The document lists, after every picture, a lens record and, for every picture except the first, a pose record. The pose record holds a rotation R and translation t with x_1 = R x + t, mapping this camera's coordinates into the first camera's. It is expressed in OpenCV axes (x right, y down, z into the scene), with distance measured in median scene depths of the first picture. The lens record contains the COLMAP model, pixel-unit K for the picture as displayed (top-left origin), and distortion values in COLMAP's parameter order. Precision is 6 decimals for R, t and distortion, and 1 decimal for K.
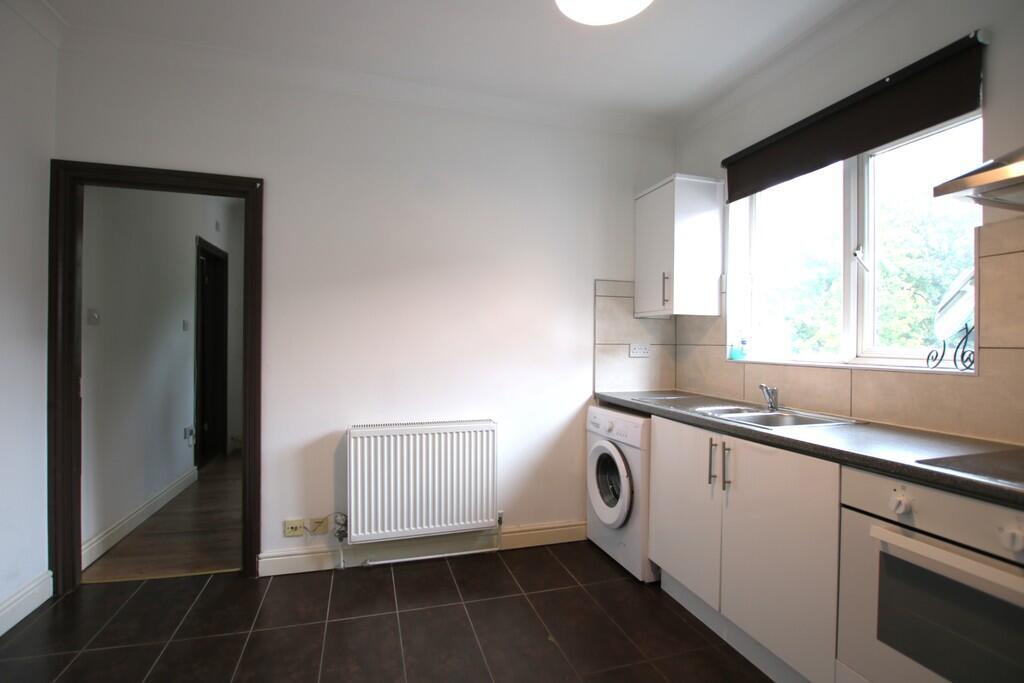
lens RADIAL K [[474.3, 0, 504.4], [0, 474.3, 342.2], [0, 0, 1]] dist [-0.035441, 0.004787]
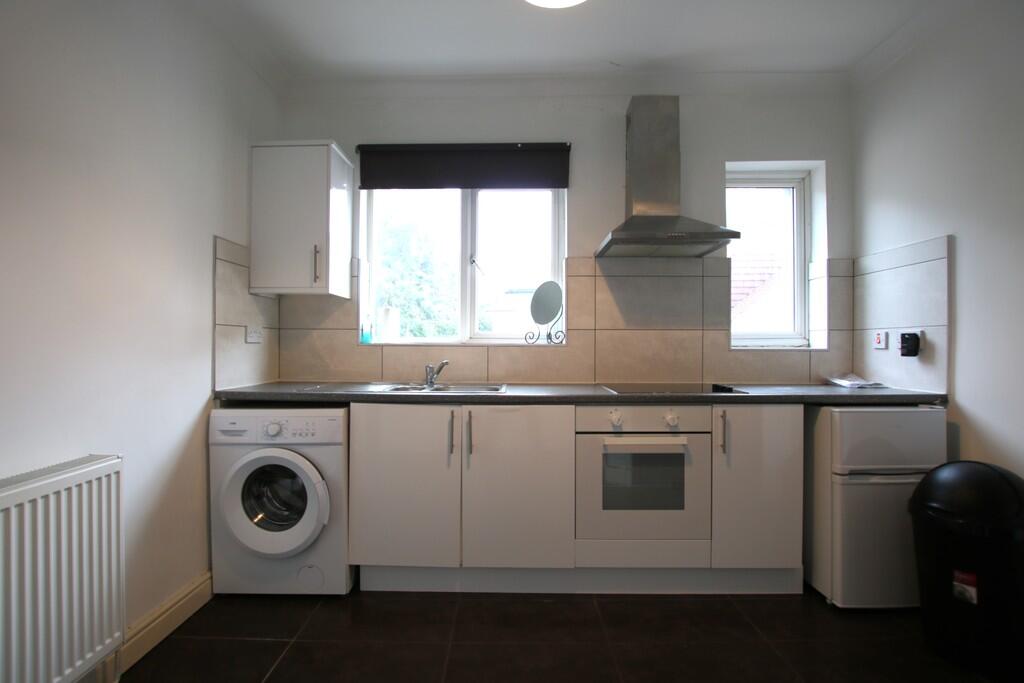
lens RADIAL K [[474.3, 0, 504.4], [0, 474.3, 342.2], [0, 0, 1]] dist [-0.035441, 0.004787]
pose [[0.293867, -0.001077, 0.955846, -0.401034], [-0.001621, 0.999997, 0.001626, 0.032149], [-0.955845, -0.002027, 0.293865, 0.402696]]
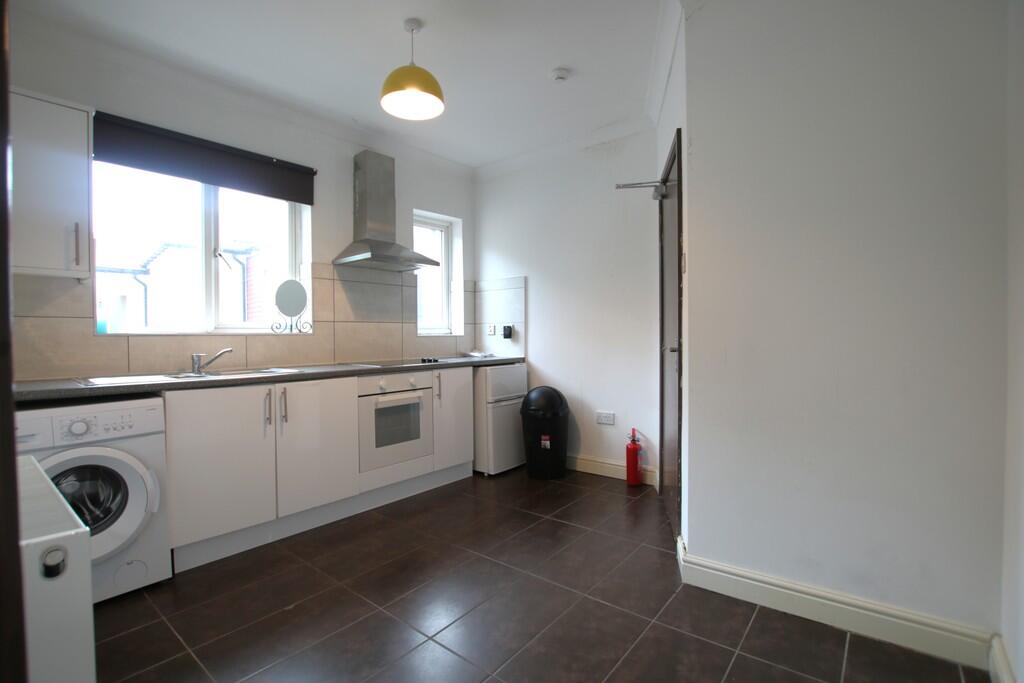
lens RADIAL K [[474.3, 0, 504.4], [0, 474.3, 342.2], [0, 0, 1]] dist [-0.035441, 0.004787]
pose [[-0.561150, -0.016988, 0.827540, -0.697932], [0.002220, 0.999755, 0.022028, 0.035326], [-0.827711, 0.014199, -0.560974, 0.844451]]
